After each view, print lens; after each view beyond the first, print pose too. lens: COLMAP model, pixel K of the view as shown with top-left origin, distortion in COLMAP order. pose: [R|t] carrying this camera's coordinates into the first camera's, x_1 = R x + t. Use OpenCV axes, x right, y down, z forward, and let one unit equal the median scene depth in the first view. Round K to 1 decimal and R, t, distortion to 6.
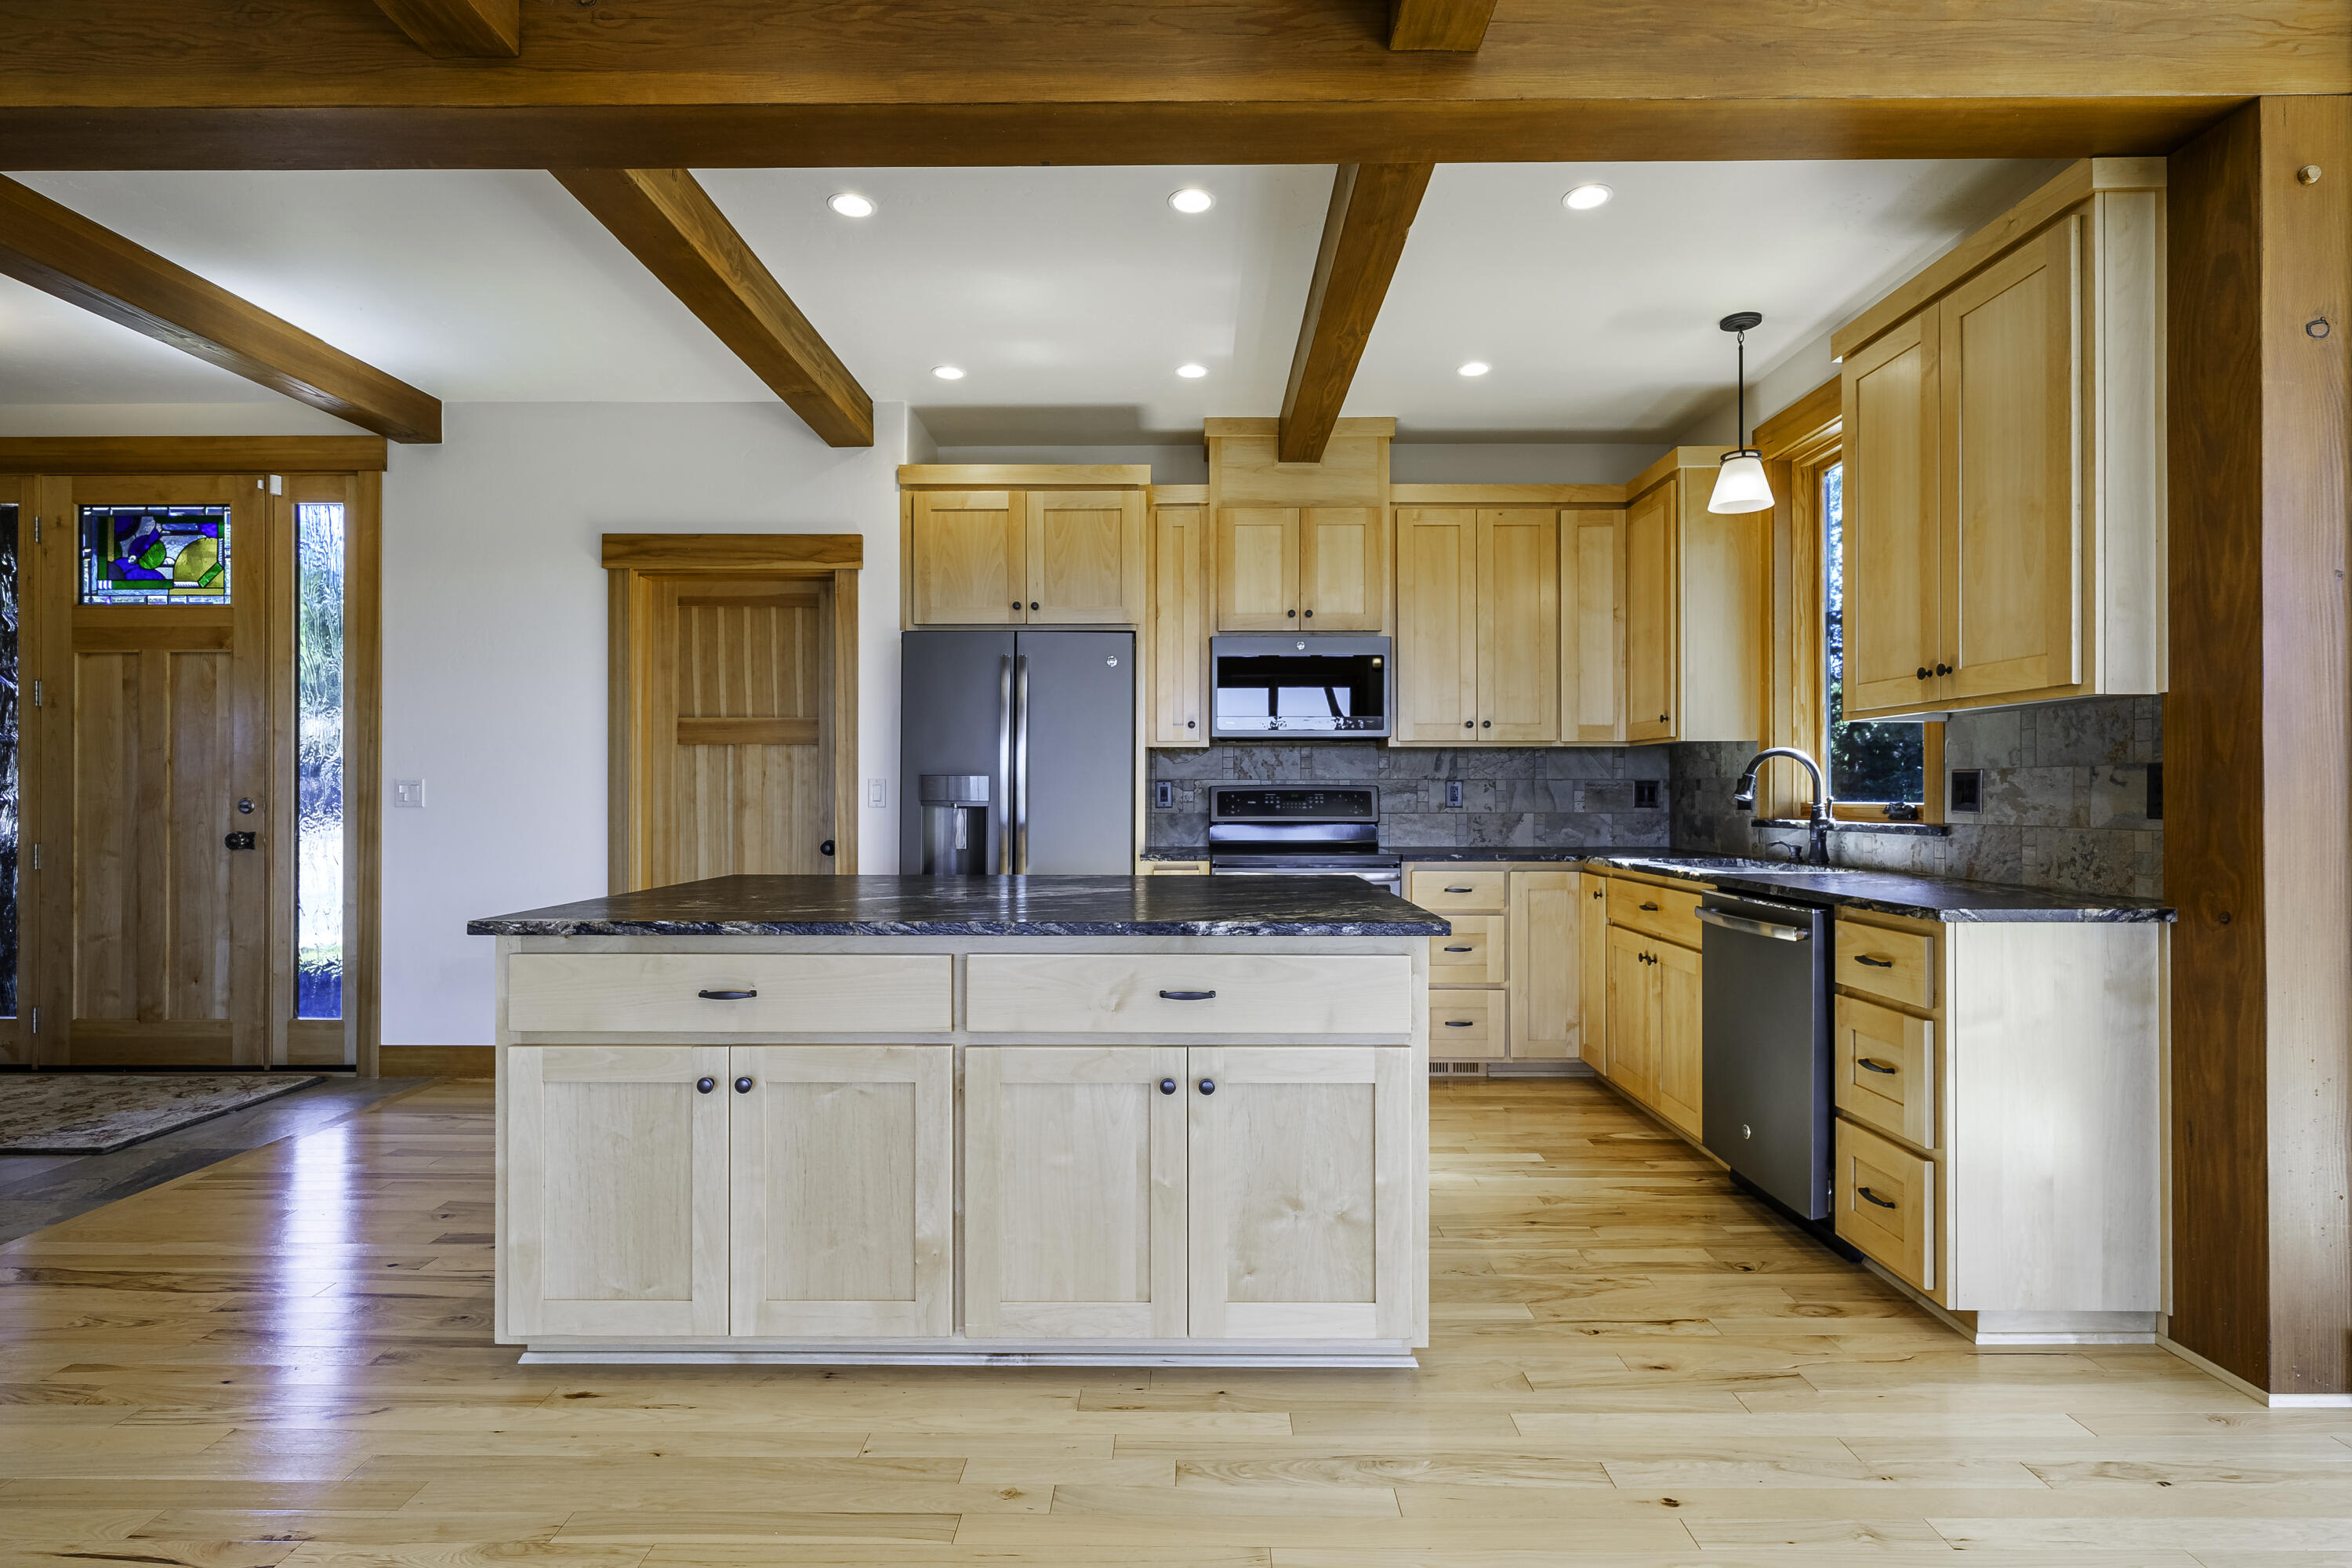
lens RADIAL K [[1158.0, 0, 1183.3], [0, 1158.0, 789.9], [0, 0, 1]] dist [0.004506, -0.001793]
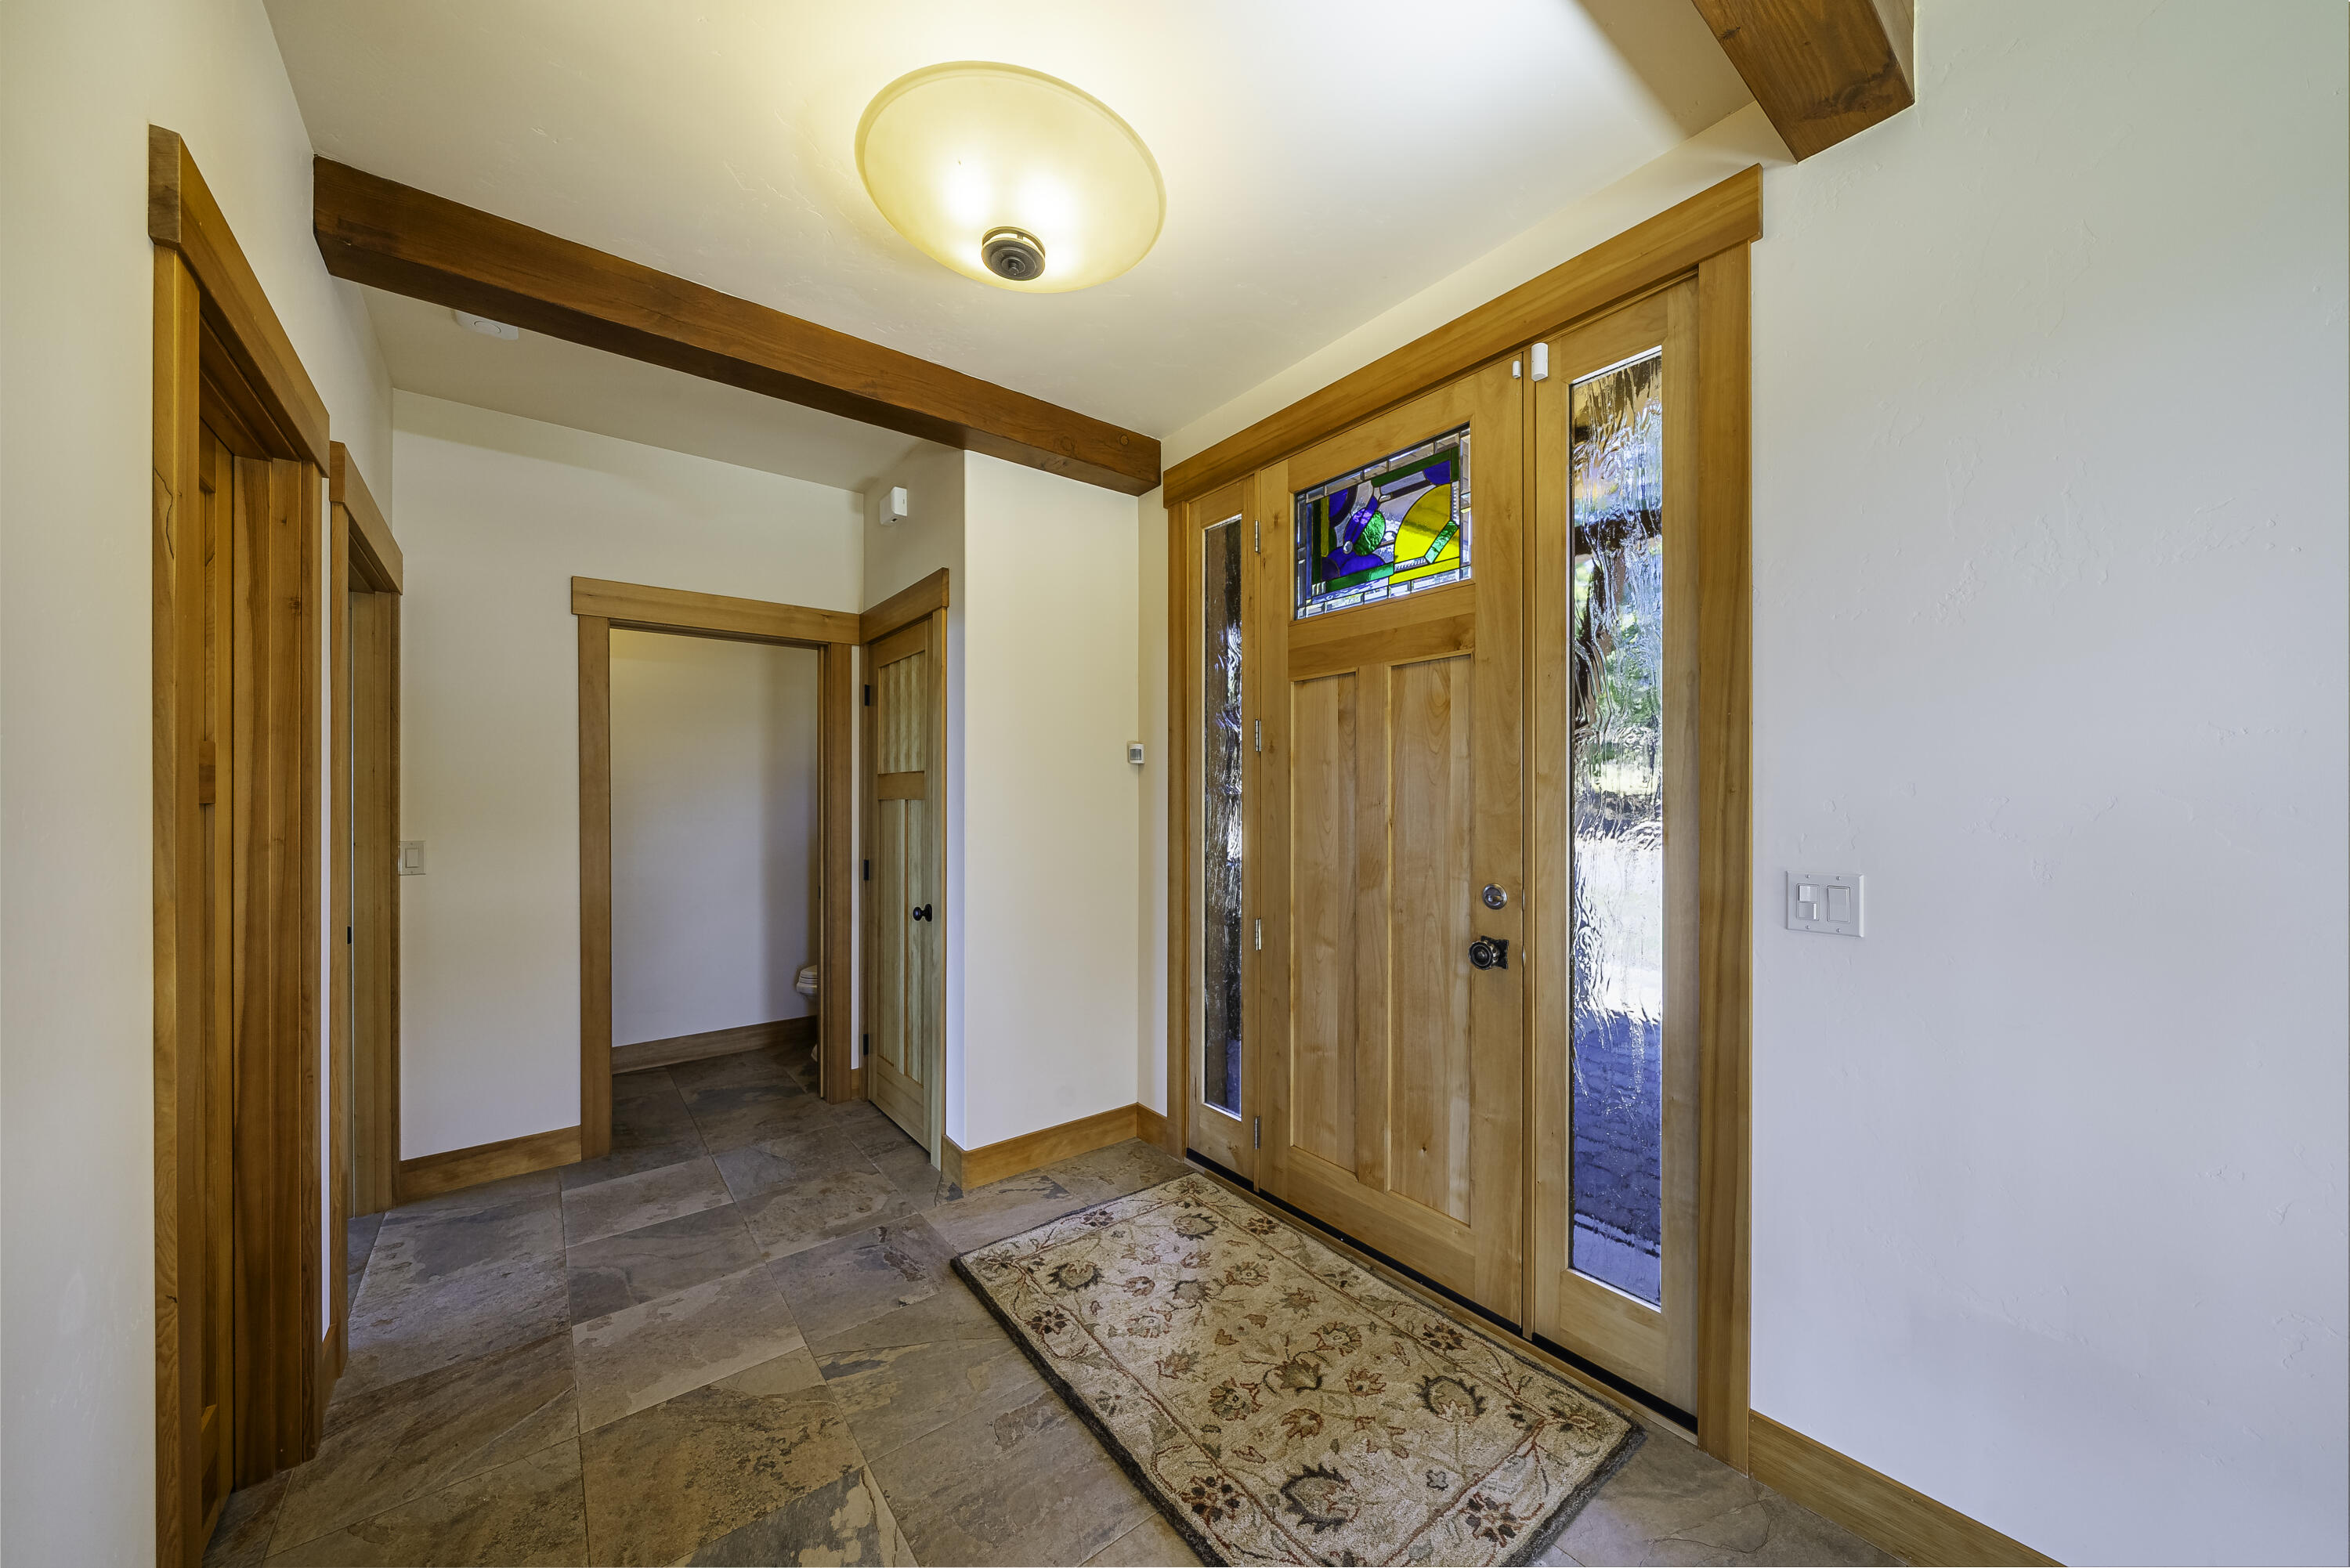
lens RADIAL K [[817.0, 0, 1184.3], [0, 817.0, 795.4], [0, 0, 1]] dist [-0.001089, 0.000026]
pose [[0.639697, -0.002386, -0.768623, -0.578787], [0.002194, 0.999997, -0.001278, -0.040666], [0.768624, -0.000869, 0.639700, 0.593698]]
